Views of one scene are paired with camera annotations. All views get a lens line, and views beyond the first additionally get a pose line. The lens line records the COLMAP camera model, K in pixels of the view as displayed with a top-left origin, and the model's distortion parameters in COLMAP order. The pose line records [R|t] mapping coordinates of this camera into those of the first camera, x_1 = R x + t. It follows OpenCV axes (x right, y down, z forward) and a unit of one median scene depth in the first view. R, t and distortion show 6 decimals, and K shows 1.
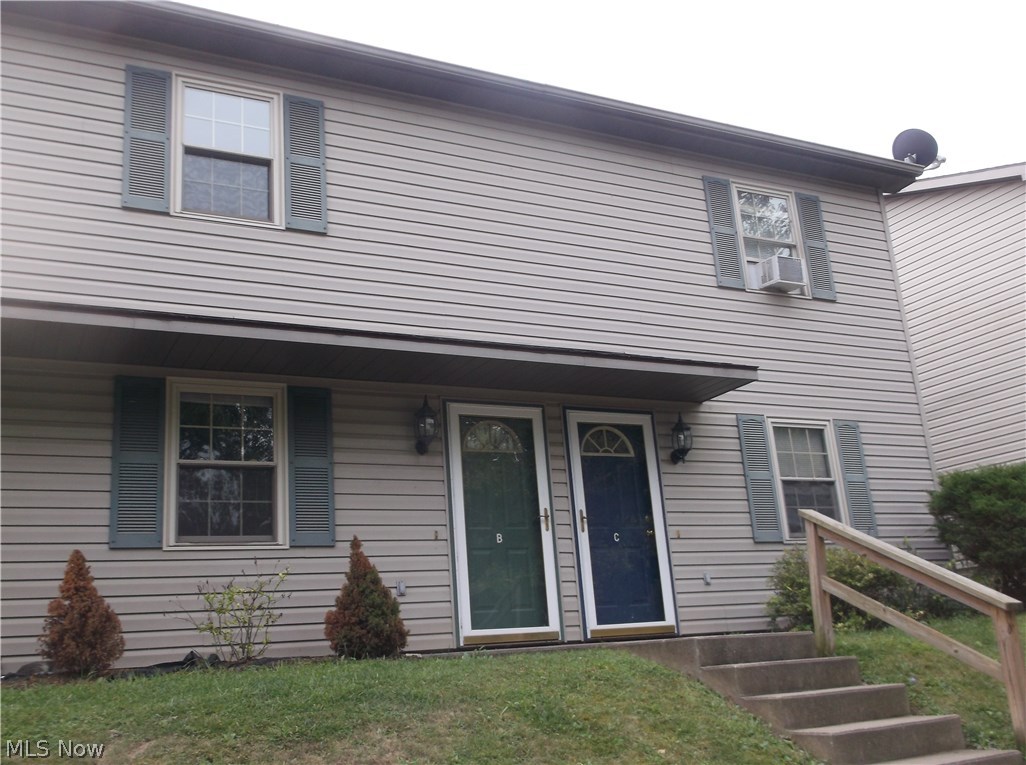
lens RADIAL K [[1055.6, 0, 538.7], [0, 1055.6, 400.8], [0, 0, 1]] dist [0.027111, 0.000000]
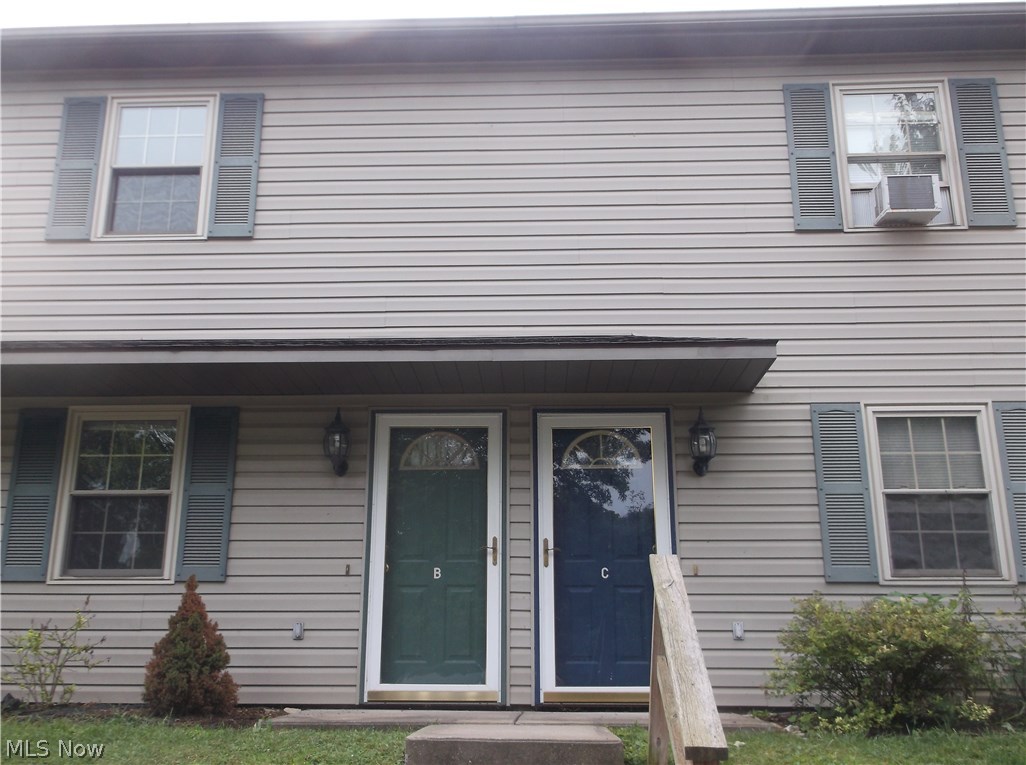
lens RADIAL K [[1055.6, 0, 510.6], [0, 1055.6, 398.2], [0, 0, 1]] dist [0.027111, 0.000000]
pose [[0.859525, -0.055292, -0.508094, 0.451123], [0.060790, 0.998134, -0.005782, 0.000498], [0.507465, -0.025917, 0.861282, 0.319373]]
